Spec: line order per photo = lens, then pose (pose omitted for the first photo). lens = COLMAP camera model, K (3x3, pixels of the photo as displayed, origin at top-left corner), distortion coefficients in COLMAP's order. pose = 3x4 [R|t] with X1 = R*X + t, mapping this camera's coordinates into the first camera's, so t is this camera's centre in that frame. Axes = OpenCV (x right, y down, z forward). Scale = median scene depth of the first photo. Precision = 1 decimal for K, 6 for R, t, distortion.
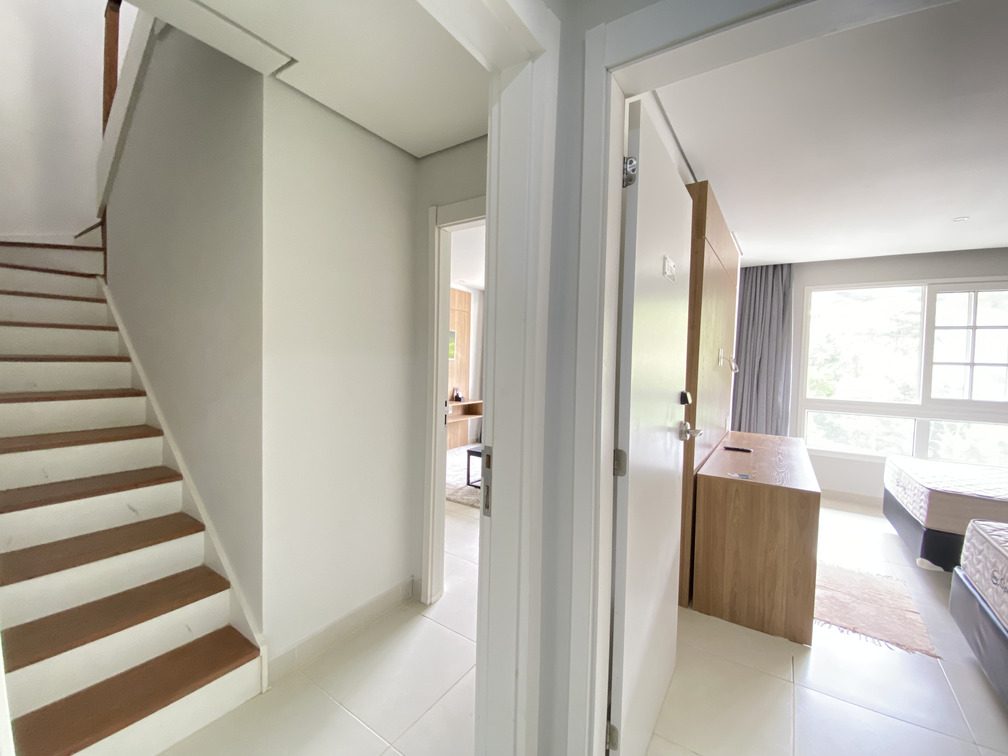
lens RADIAL K [[409.7, 0, 506.6], [0, 409.7, 376.2], [0, 0, 1]] dist [0.010990, -0.015898]
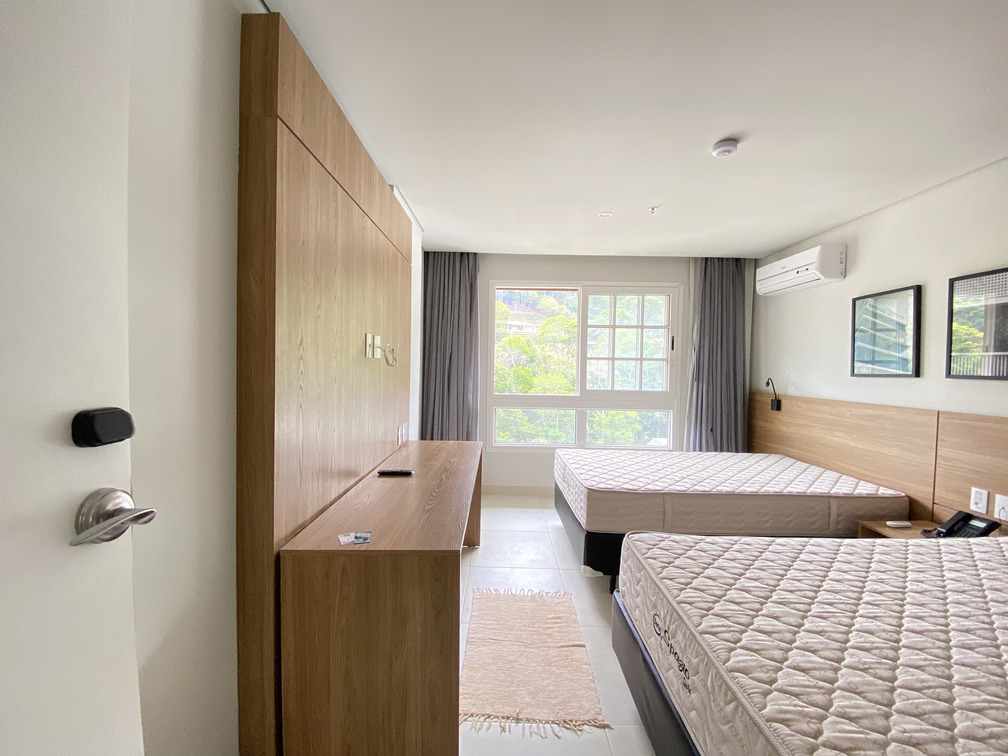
lens RADIAL K [[409.7, 0, 506.6], [0, 409.7, 375.9], [0, 0, 1]] dist [0.010990, -0.015898]
pose [[0.818598, -0.023441, 0.573888, 0.308447], [0.025558, 0.999664, 0.004375, 0.008665], [-0.573798, 0.011086, 0.818922, 0.288959]]
